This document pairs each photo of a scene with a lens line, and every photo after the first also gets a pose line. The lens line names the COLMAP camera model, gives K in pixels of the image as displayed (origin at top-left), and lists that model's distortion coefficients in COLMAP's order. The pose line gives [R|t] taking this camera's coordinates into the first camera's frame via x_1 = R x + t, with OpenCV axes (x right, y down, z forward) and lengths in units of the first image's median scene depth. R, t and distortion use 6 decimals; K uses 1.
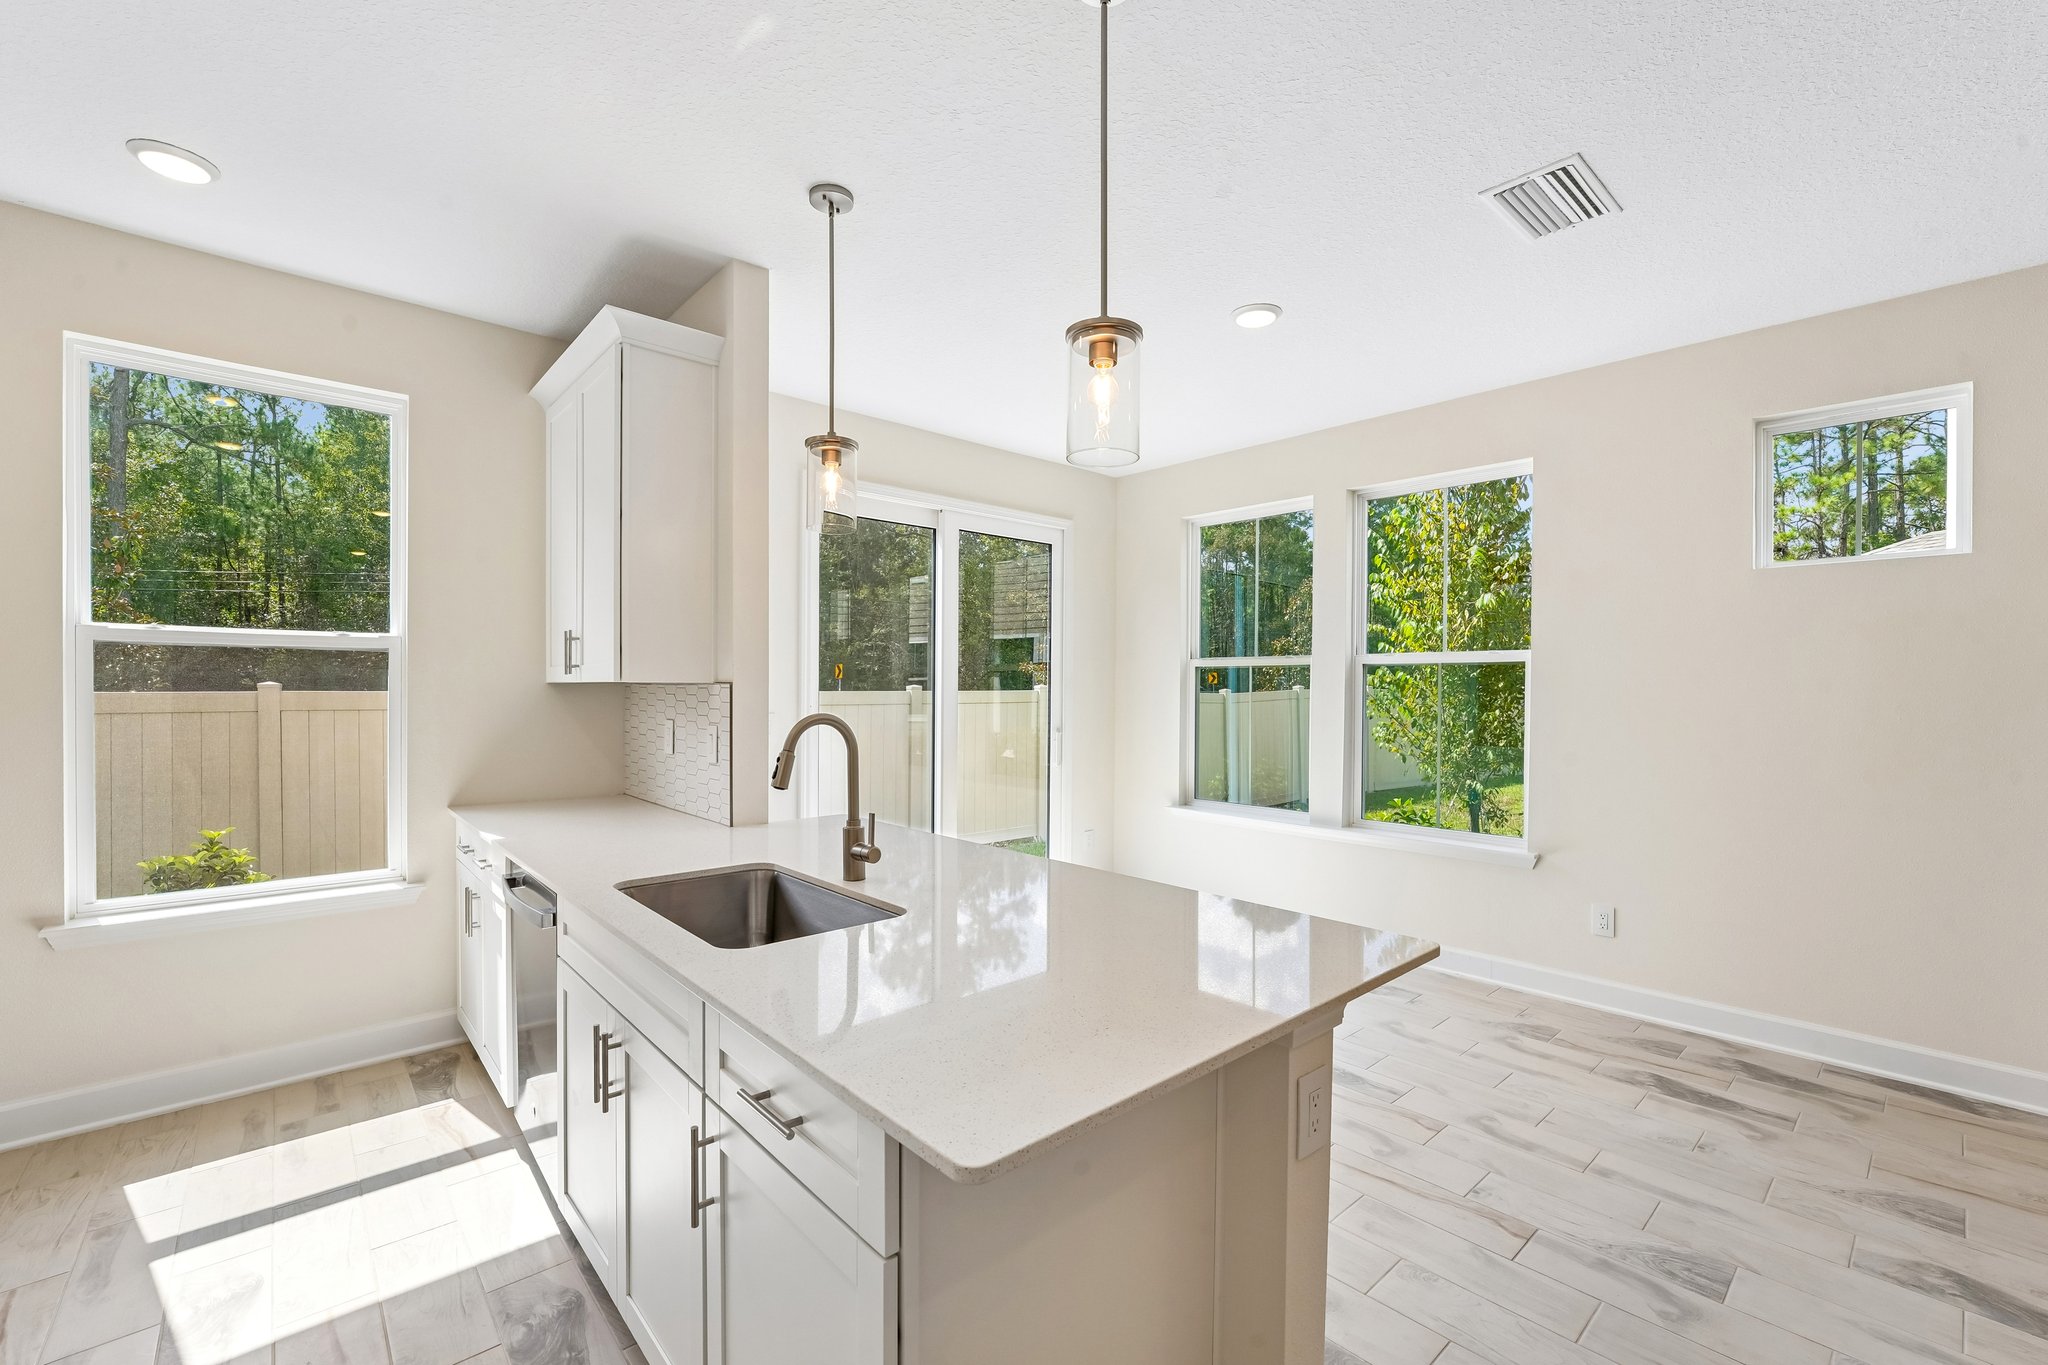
lens RADIAL K [[858.2, 0, 1024.0], [0, 858.2, 682.5], [0, 0, 1]] dist [-0.017199, 0.000774]
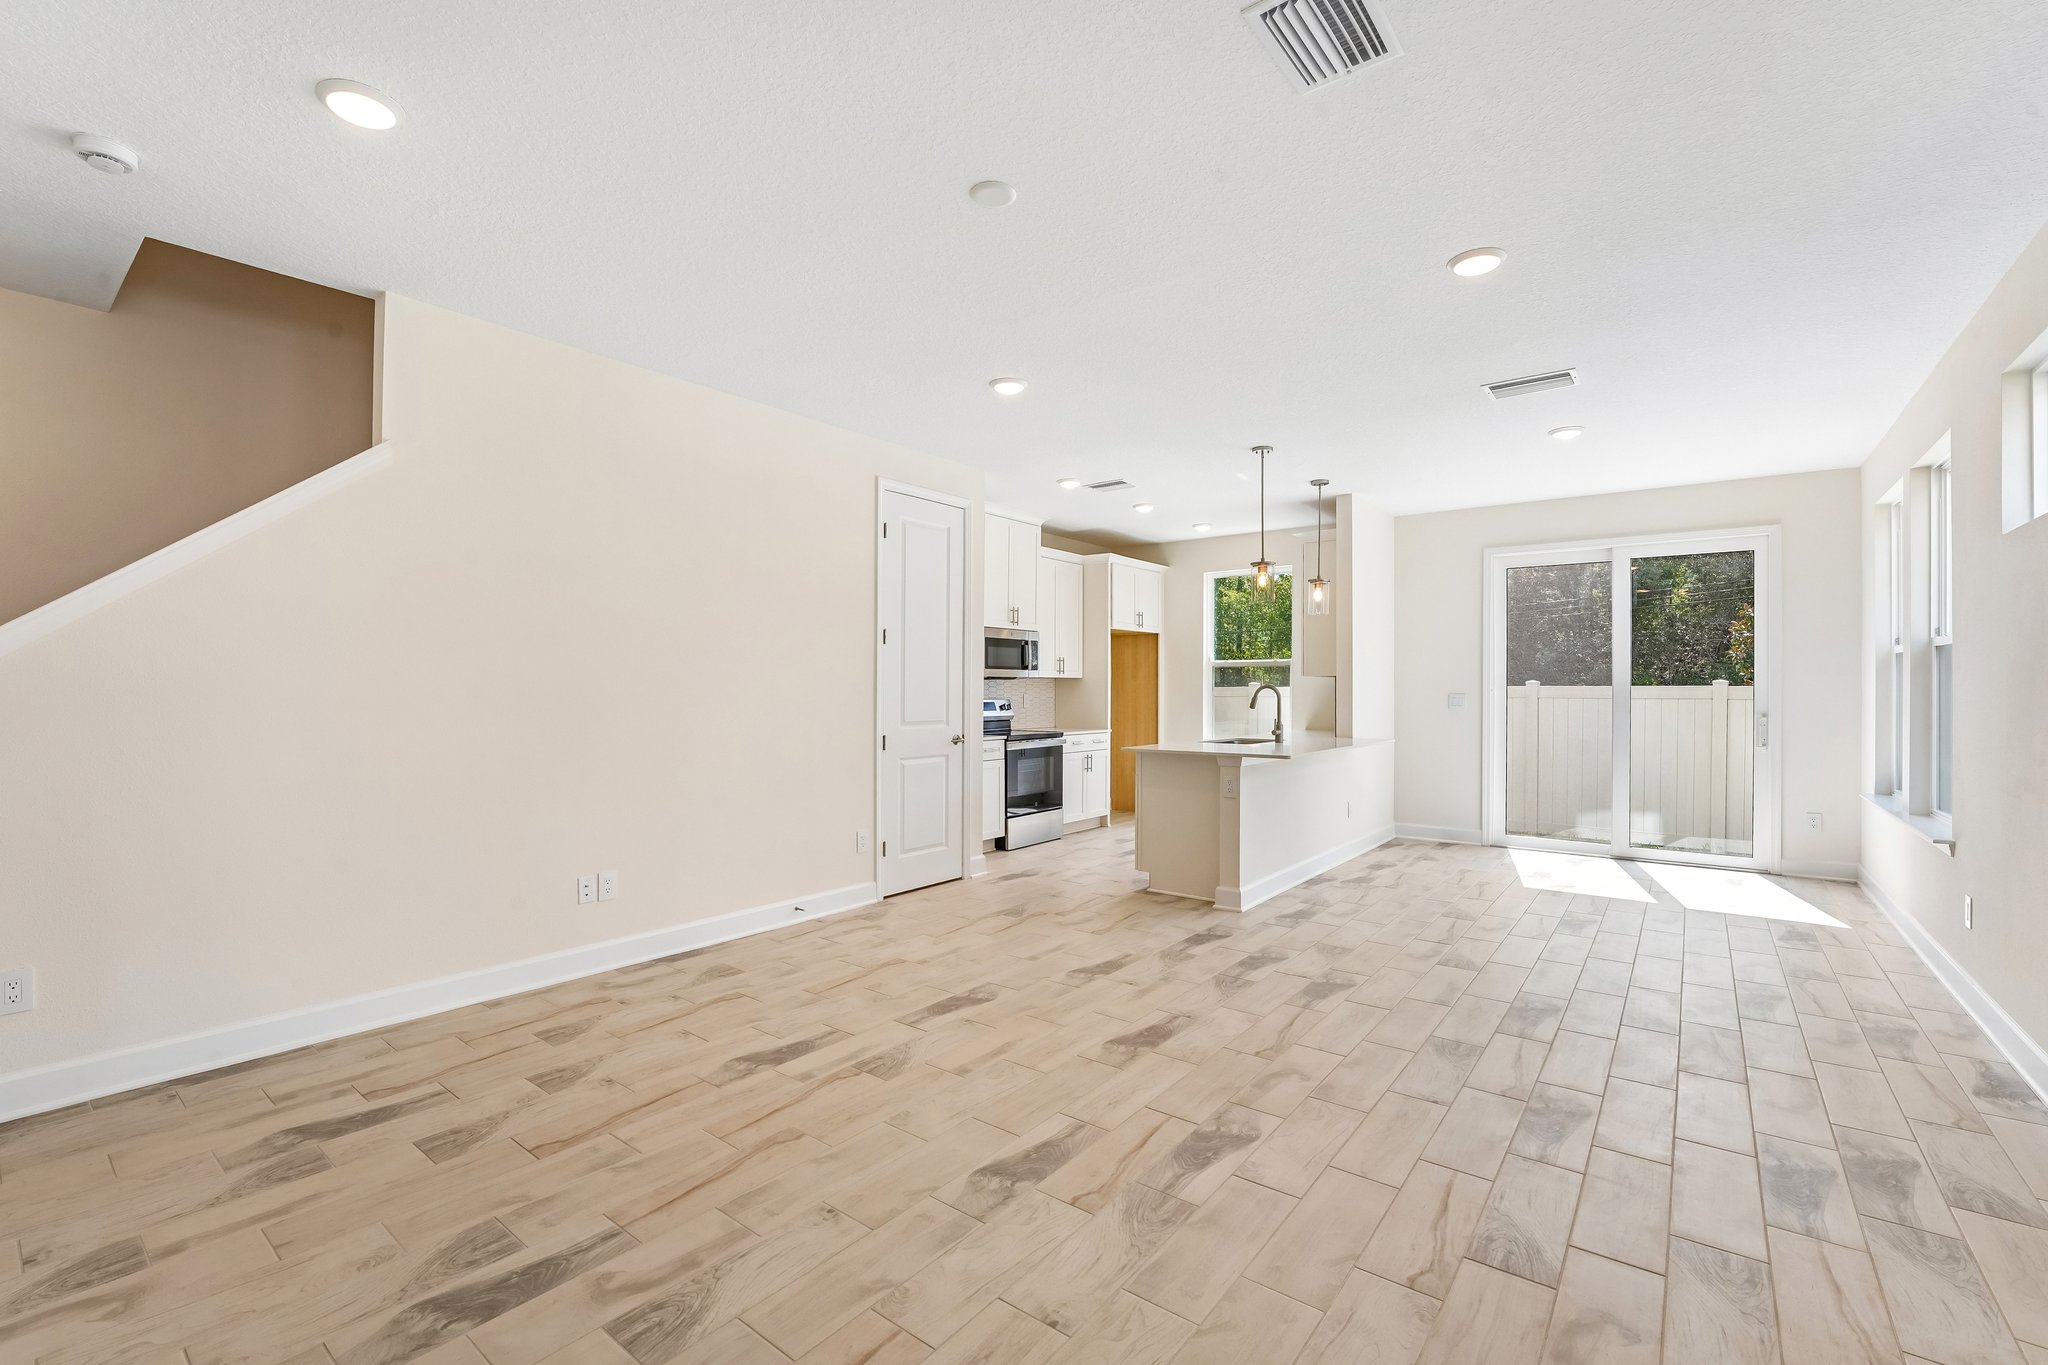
lens RADIAL K [[842.3, 0, 1024.0], [0, 842.3, 682.5], [0, 0, 1]] dist [-0.018323, 0.000271]
pose [[0.168434, -0.012518, -0.985633, 2.045644], [0.003117, 0.999921, -0.012166, 0.046593], [0.985708, -0.001023, 0.168460, -0.270986]]
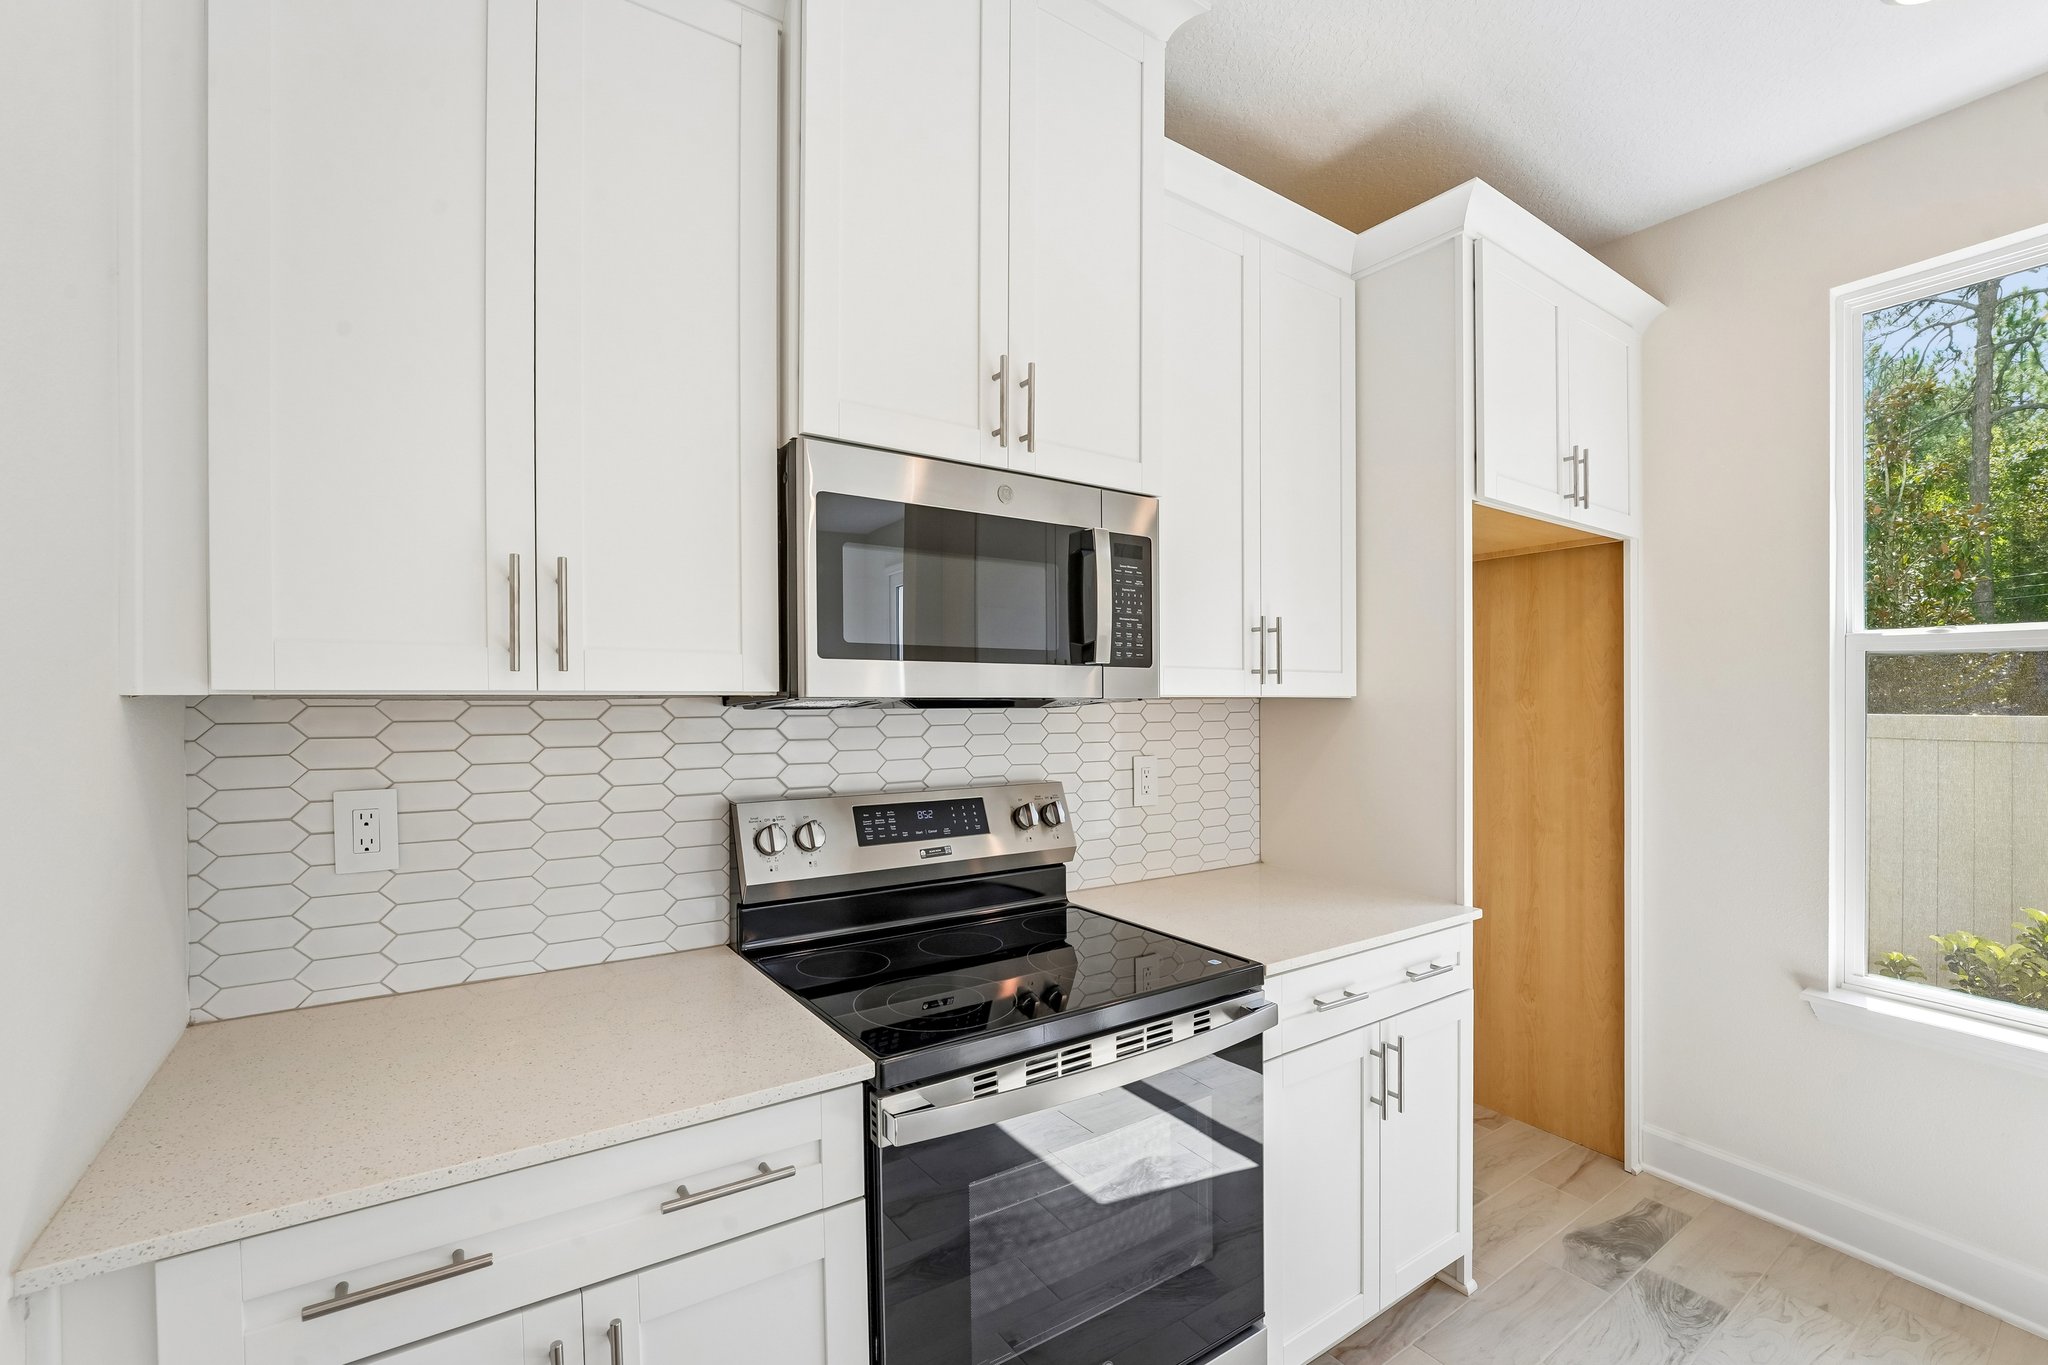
lens RADIAL K [[842.3, 0, 1051.5], [0, 842.3, 710.9], [0, 0, 1]] dist [-0.008721, 0.000372]
pose [[-0.108875, 0.000881, -0.994055, -0.198612], [0.004436, 0.999990, 0.000400, 0.003346], [0.994046, -0.004366, -0.108878, 0.276379]]
